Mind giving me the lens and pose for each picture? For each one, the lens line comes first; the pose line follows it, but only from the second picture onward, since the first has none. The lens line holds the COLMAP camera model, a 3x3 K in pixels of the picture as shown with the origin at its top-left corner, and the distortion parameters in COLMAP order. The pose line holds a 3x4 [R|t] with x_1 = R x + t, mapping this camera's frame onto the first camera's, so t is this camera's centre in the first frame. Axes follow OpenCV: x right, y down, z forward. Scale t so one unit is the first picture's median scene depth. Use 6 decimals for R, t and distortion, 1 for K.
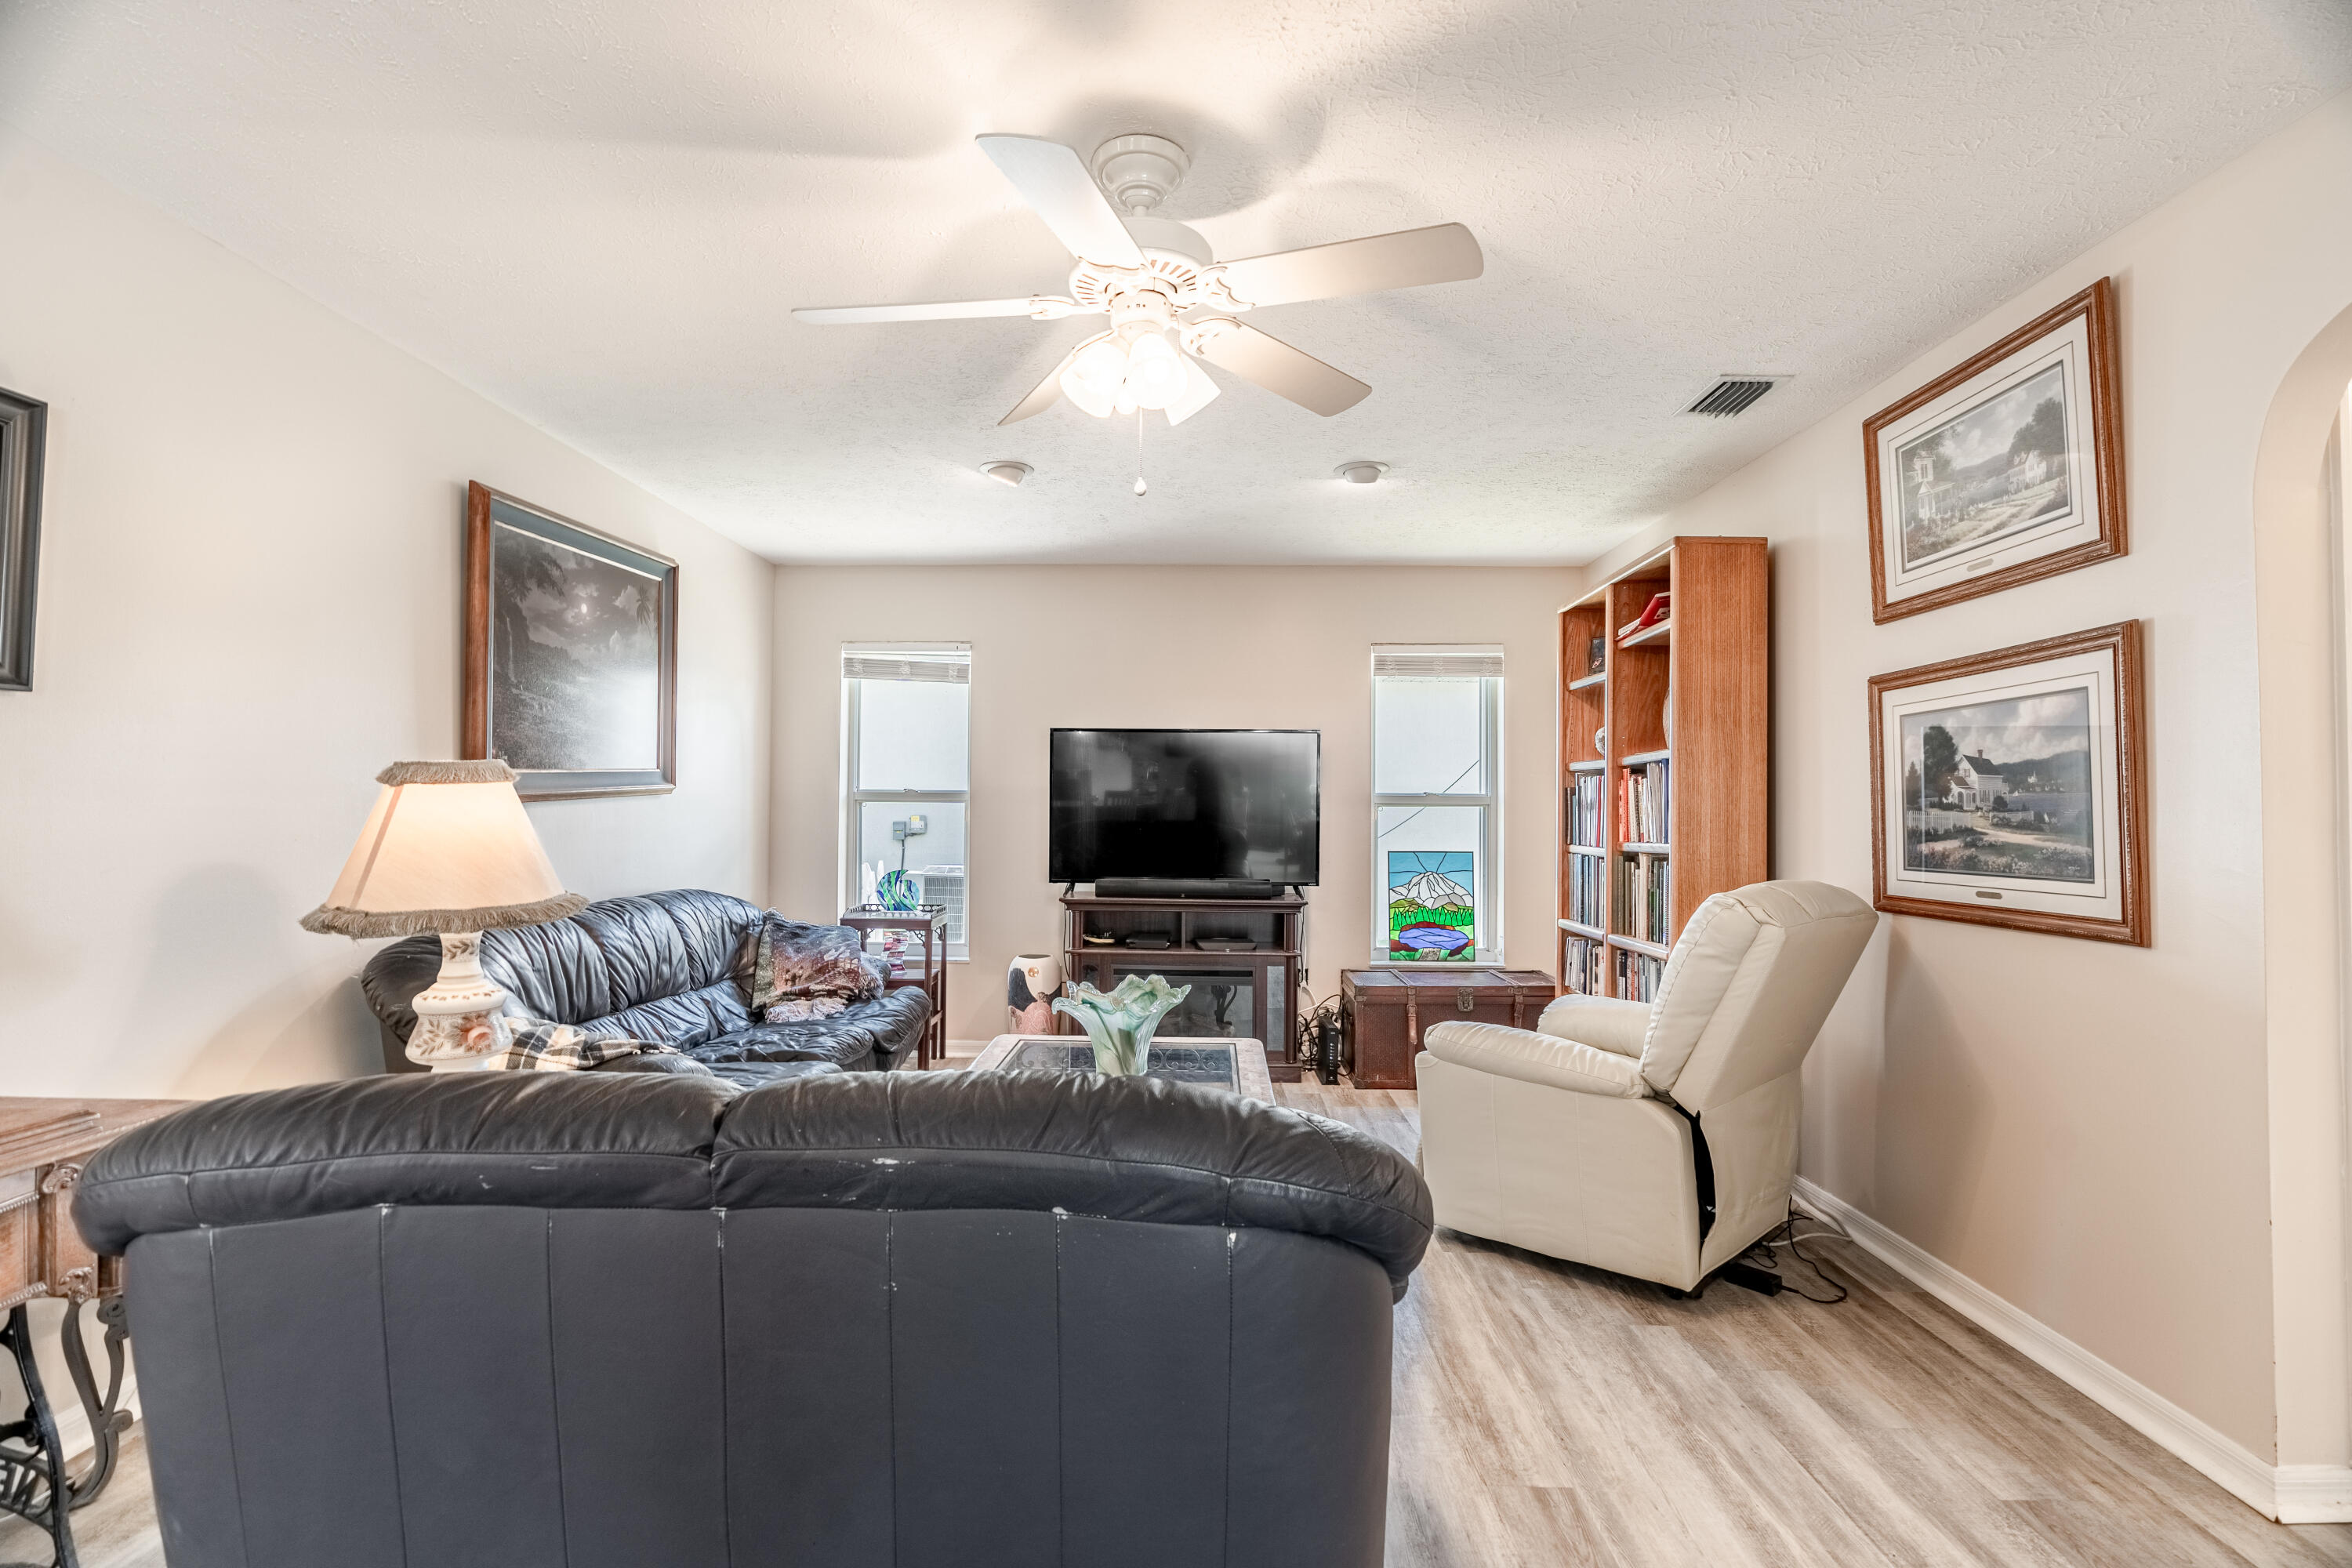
lens RADIAL K [[1080.4, 0, 1174.7], [0, 1080.4, 778.1], [0, 0, 1]] dist [-0.003720, 0.001267]
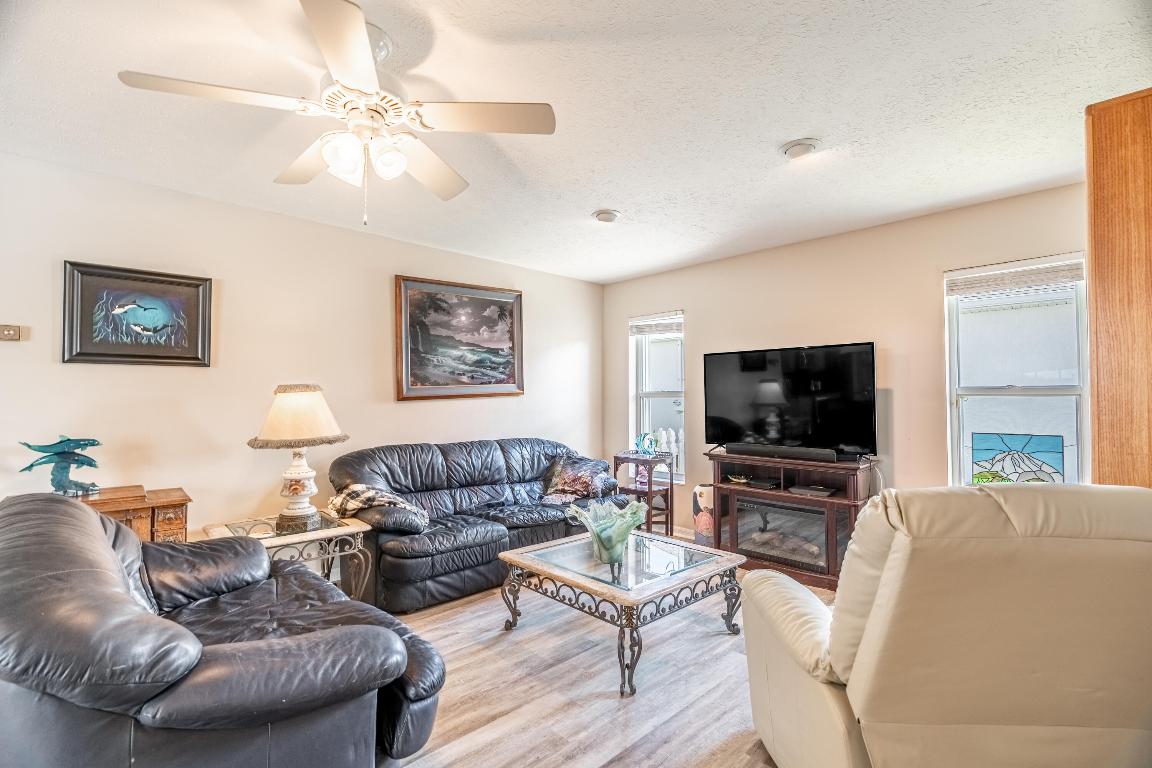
lens RADIAL K [[529.2, 0, 575.4], [0, 529.2, 381.1], [0, 0, 1]] dist [-0.003720, 0.001267]
pose [[0.707069, -0.031608, -0.706437, 0.388697], [0.025617, 0.999490, -0.019081, 0.009330], [0.706680, -0.004605, 0.707518, 0.297627]]
